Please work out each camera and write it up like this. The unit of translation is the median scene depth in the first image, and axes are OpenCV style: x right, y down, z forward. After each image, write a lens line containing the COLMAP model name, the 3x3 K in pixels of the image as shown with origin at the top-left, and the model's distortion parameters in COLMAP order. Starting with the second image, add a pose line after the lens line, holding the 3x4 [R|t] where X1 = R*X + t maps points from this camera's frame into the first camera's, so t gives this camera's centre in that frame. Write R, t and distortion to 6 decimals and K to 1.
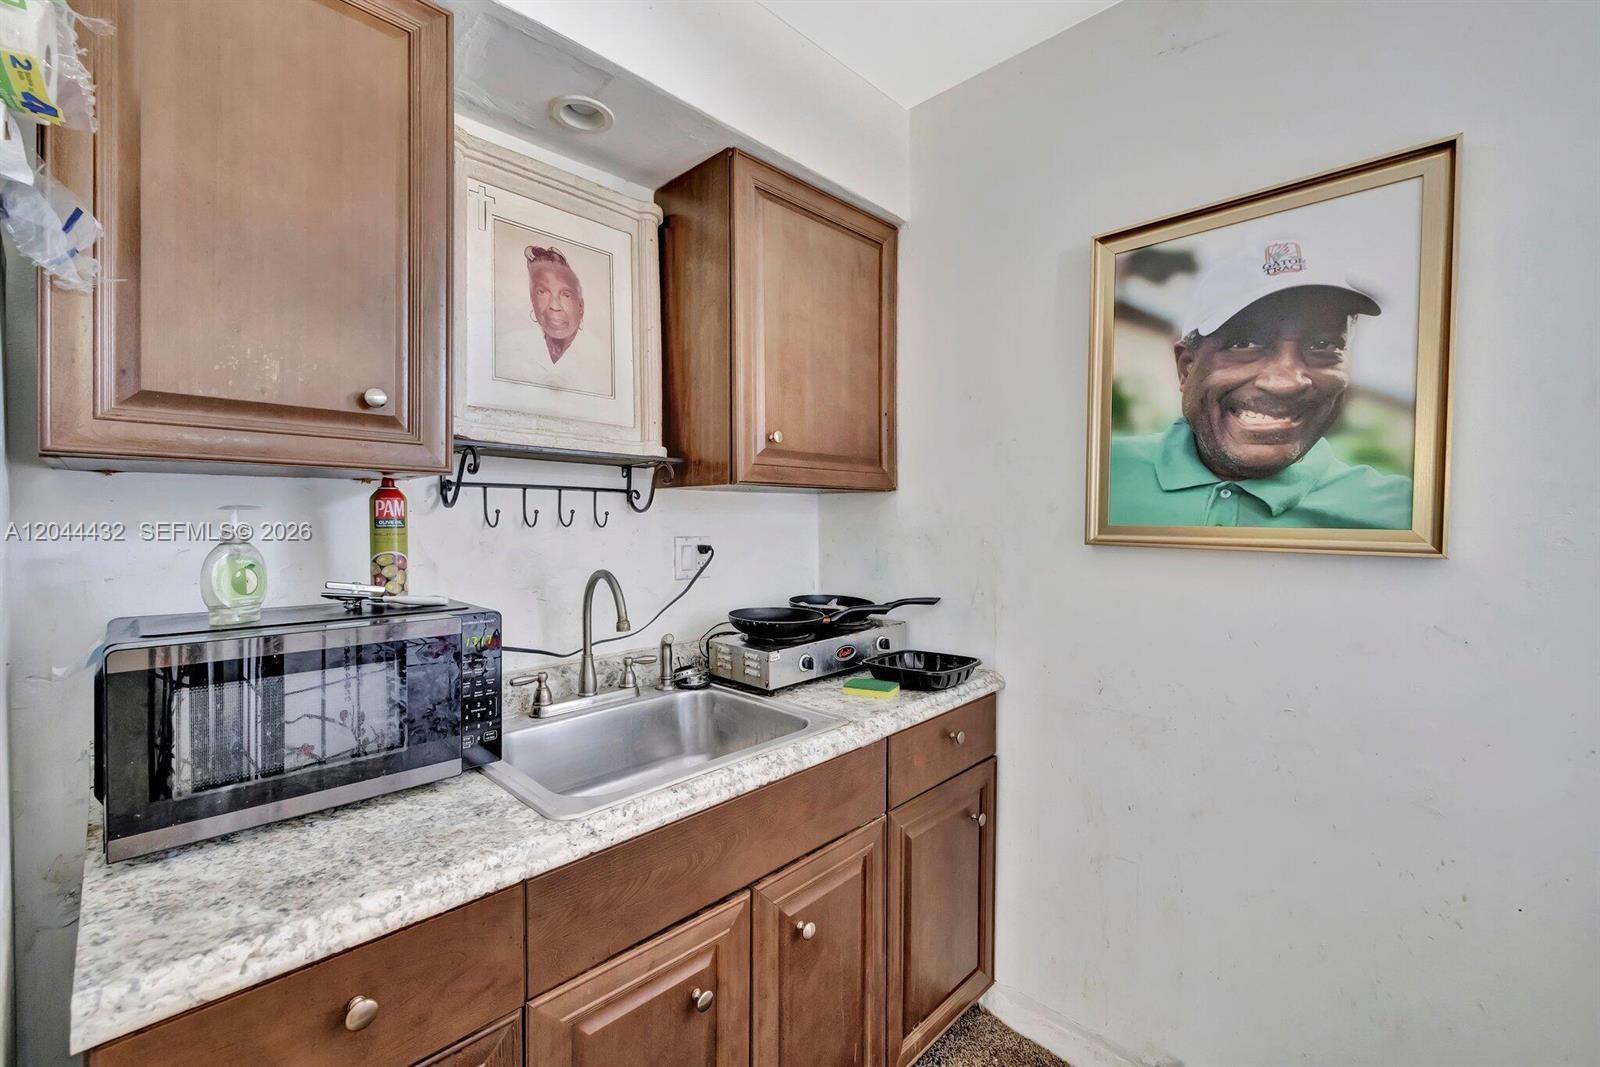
lens RADIAL K [[678.1, 0, 795.9], [0, 678.1, 530.4], [0, 0, 1]] dist [0.000830, 0.000916]
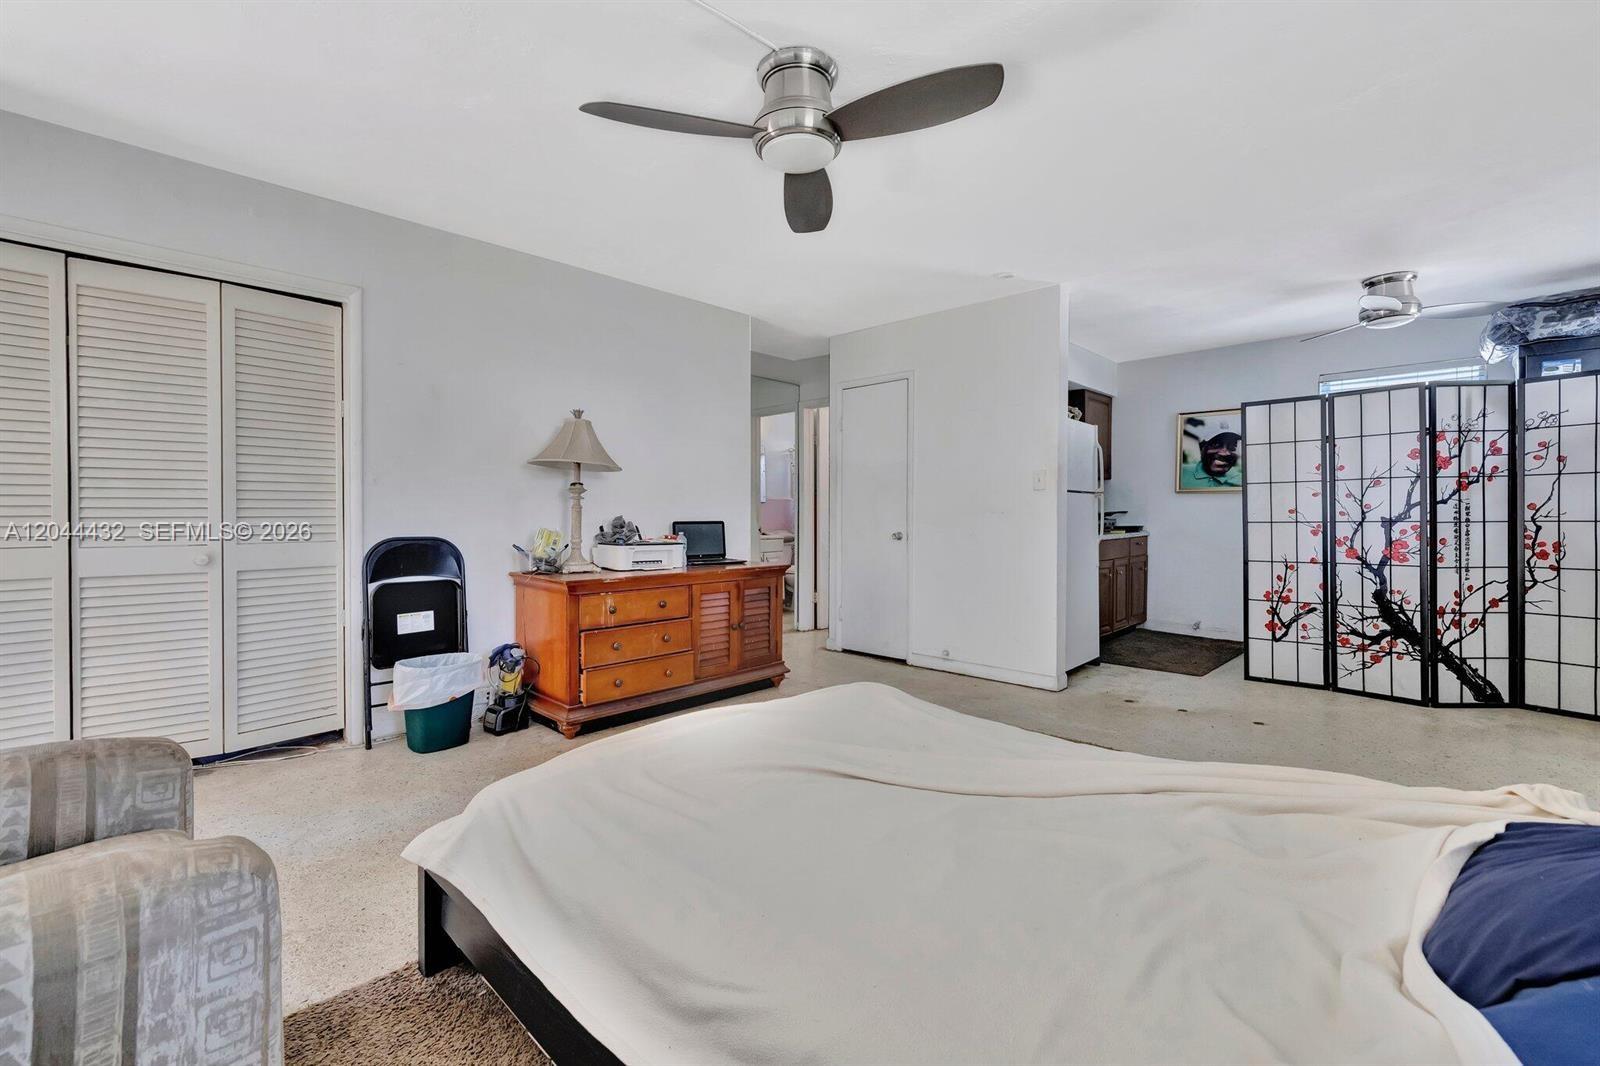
lens RADIAL K [[678.1, 0, 805.8], [0, 678.1, 524.1], [0, 0, 1]] dist [0.000830, 0.000916]
pose [[0.999996, 0.002643, 0.001207, -1.710717], [-0.002641, 0.999995, -0.001629, 0.215010], [-0.001211, 0.001626, 0.999998, -2.906316]]
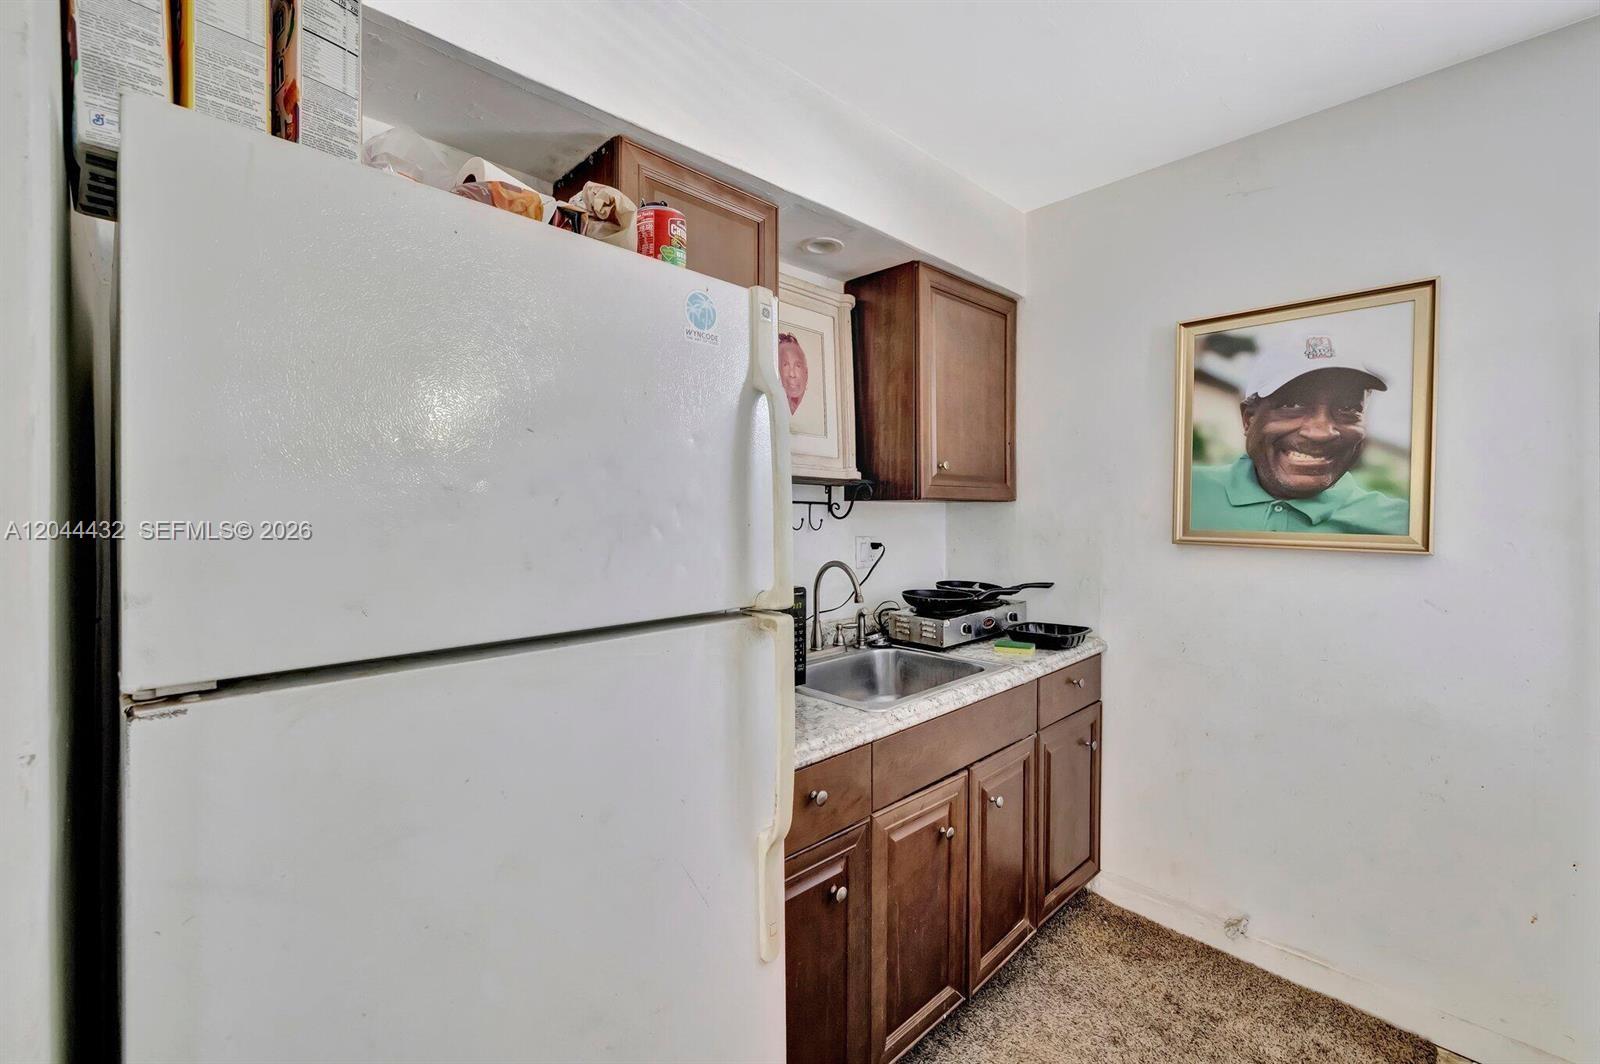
lens RADIAL K [[678.1, 0, 793.9], [0, 678.1, 515.1], [0, 0, 1]] dist [0.000830, 0.000916]
pose [[0.999559, 0.001065, -0.029664, -0.314042], [-0.001371, 0.999946, -0.010305, -0.022684], [0.029652, 0.010341, 0.999507, -0.417464]]
